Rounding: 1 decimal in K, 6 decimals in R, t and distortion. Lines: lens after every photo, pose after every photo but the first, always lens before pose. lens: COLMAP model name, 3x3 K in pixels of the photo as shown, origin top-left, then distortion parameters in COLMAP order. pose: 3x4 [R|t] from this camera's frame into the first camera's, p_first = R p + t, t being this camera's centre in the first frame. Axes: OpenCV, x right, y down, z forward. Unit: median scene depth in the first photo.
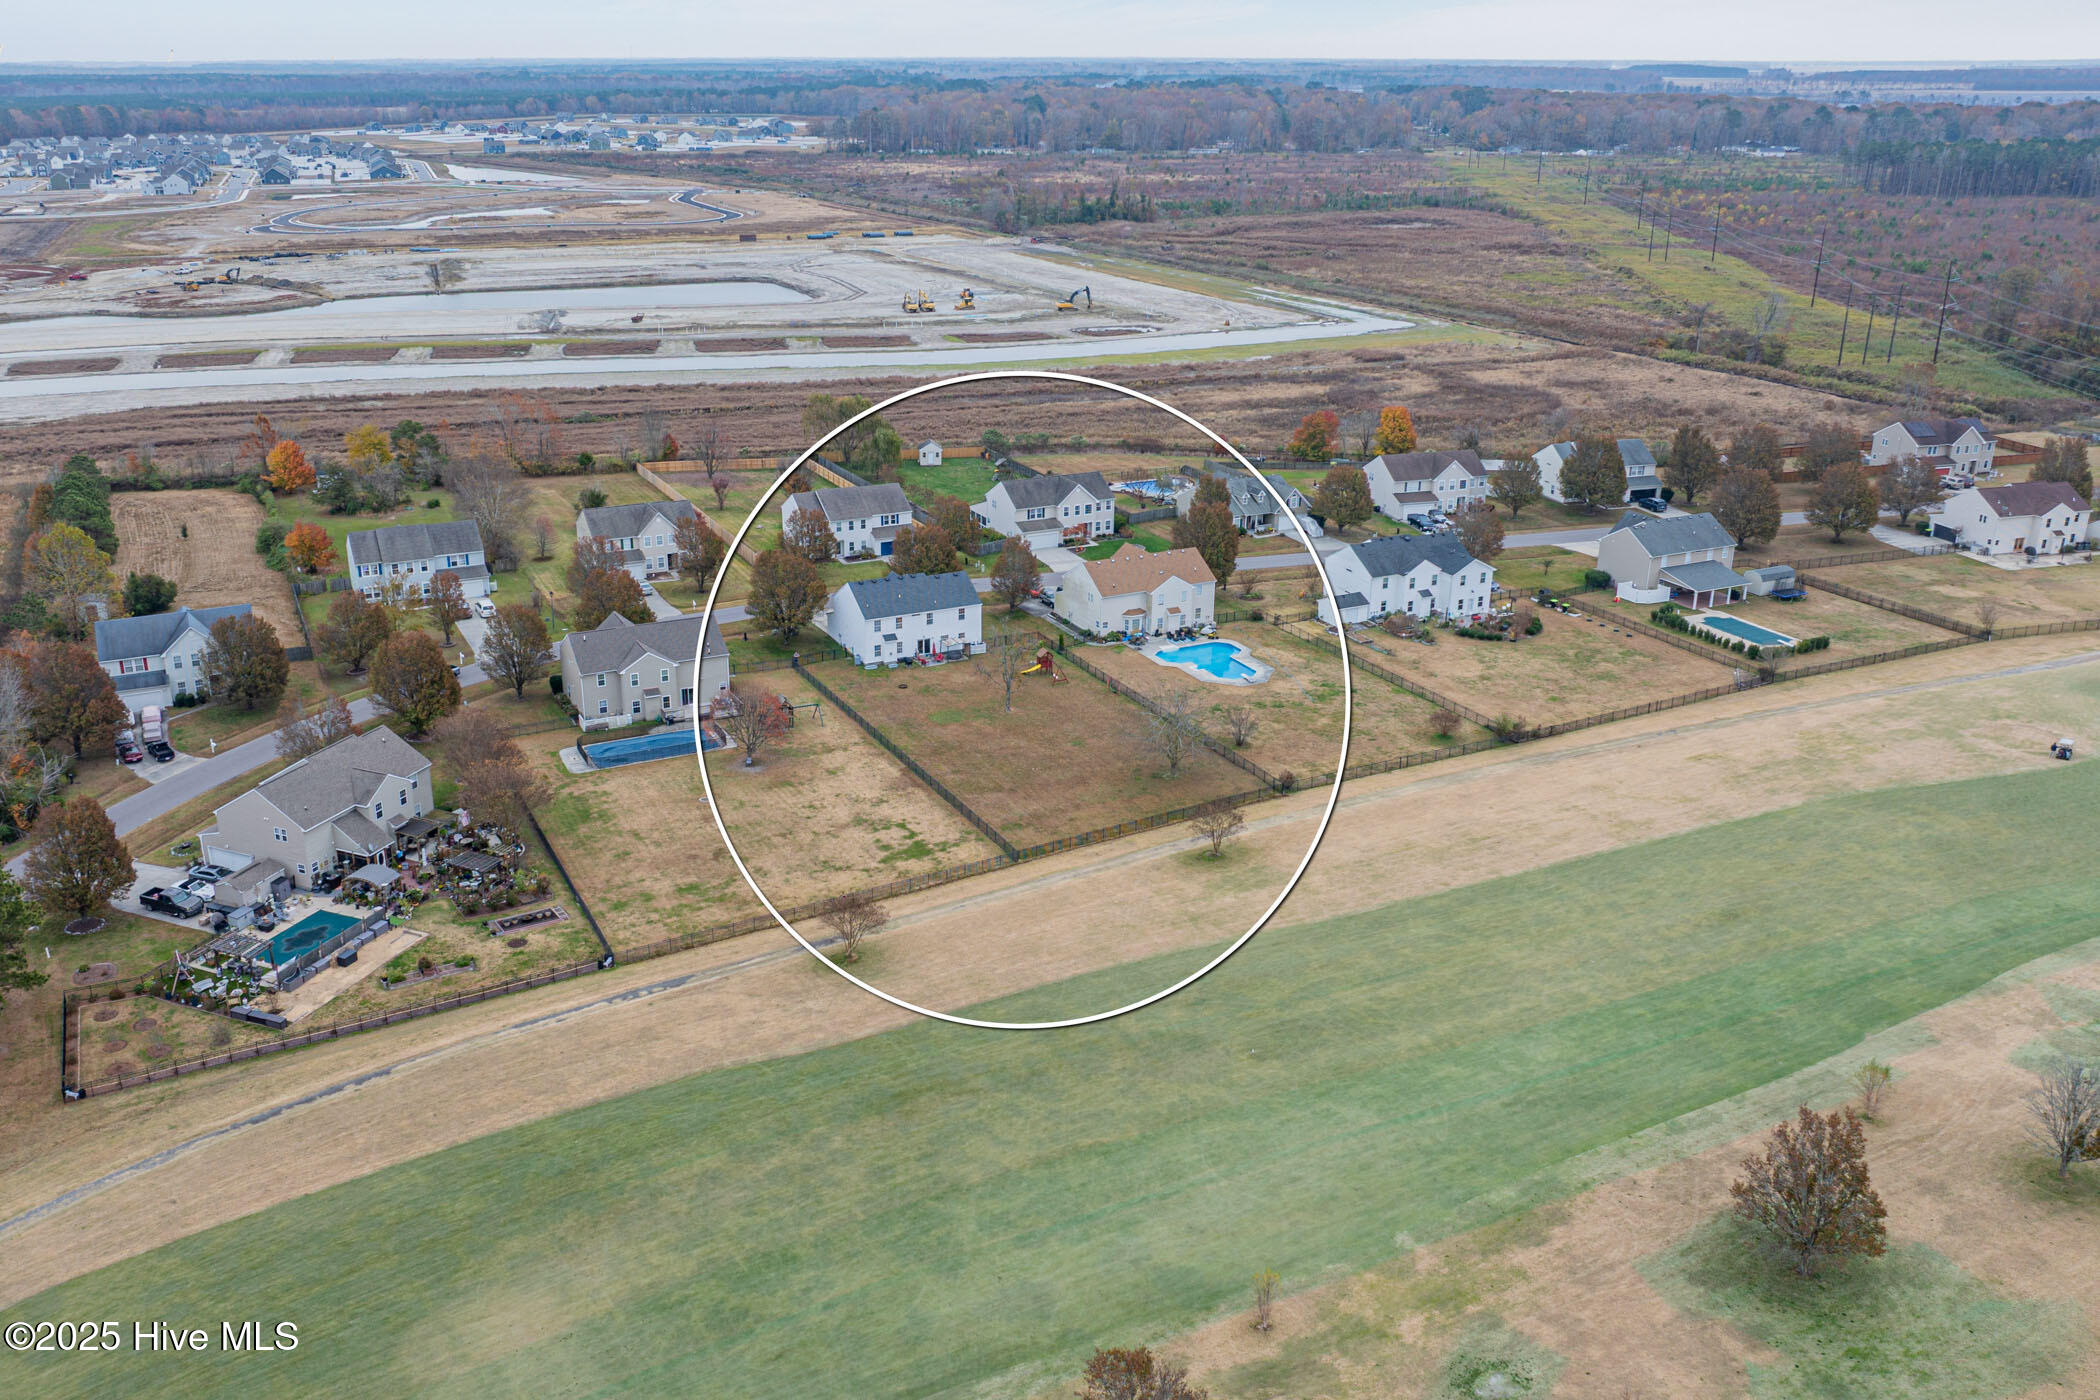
lens RADIAL K [[1812.3, 0, 1050.0], [0, 1812.3, 700.0], [0, 0, 1]] dist [-0.013370, -0.010580]
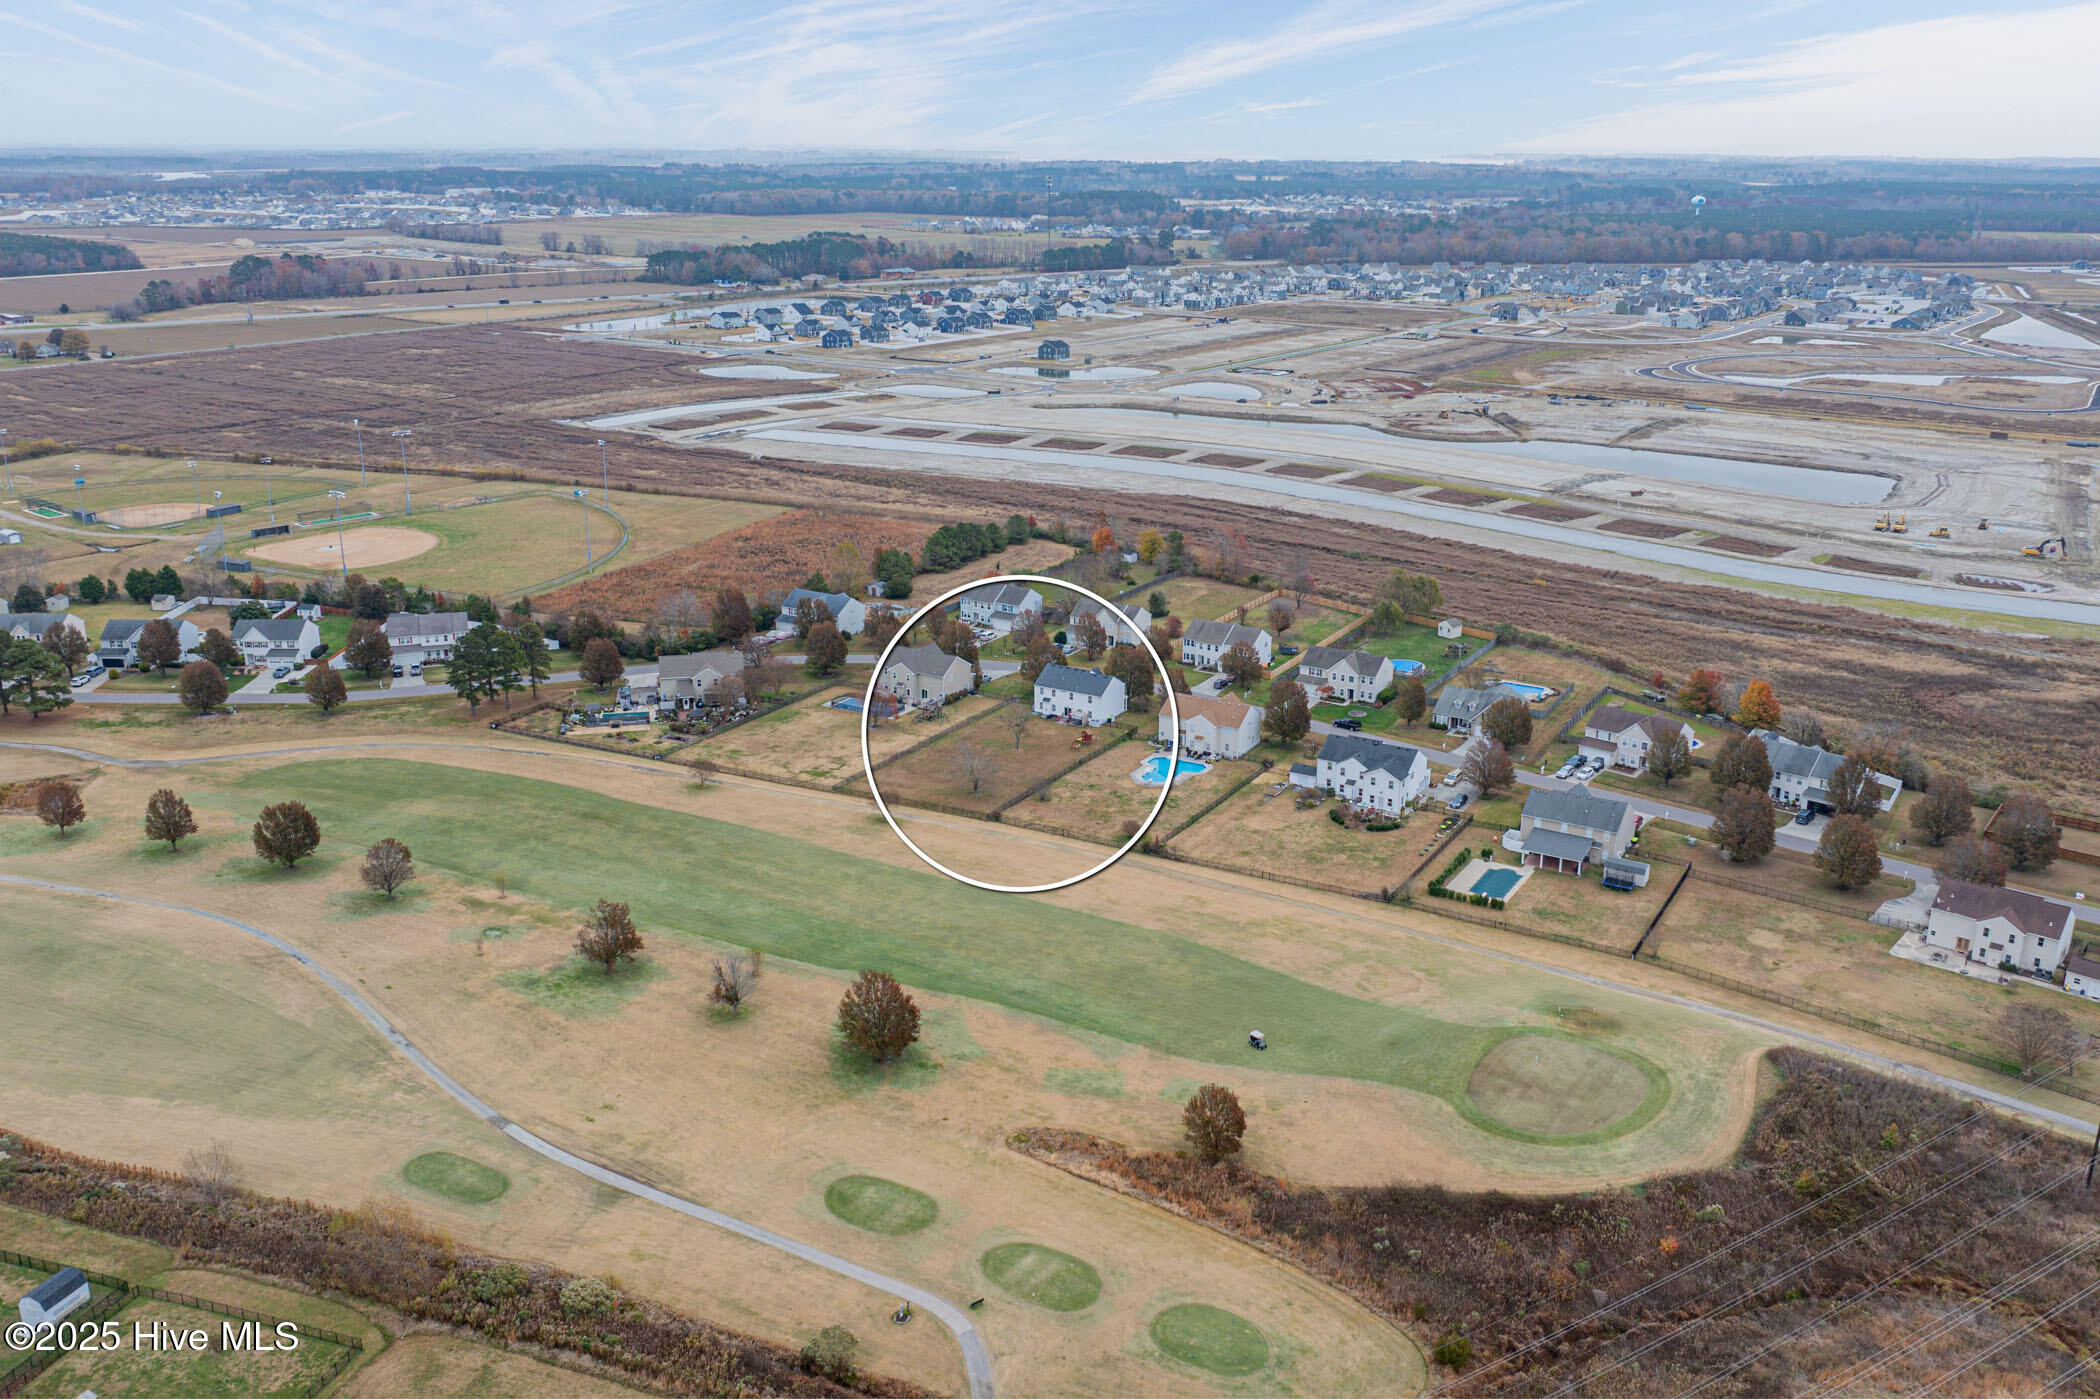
lens RADIAL K [[1812.3, 0, 1050.0], [0, 1812.3, 700.0], [0, 0, 1]] dist [-0.013370, -0.010580]
pose [[0.540510, 0.254571, -0.801899, 1.443112], [-0.288742, 0.951364, 0.107397, -0.246744], [0.790238, 0.173493, 0.587728, 0.016431]]
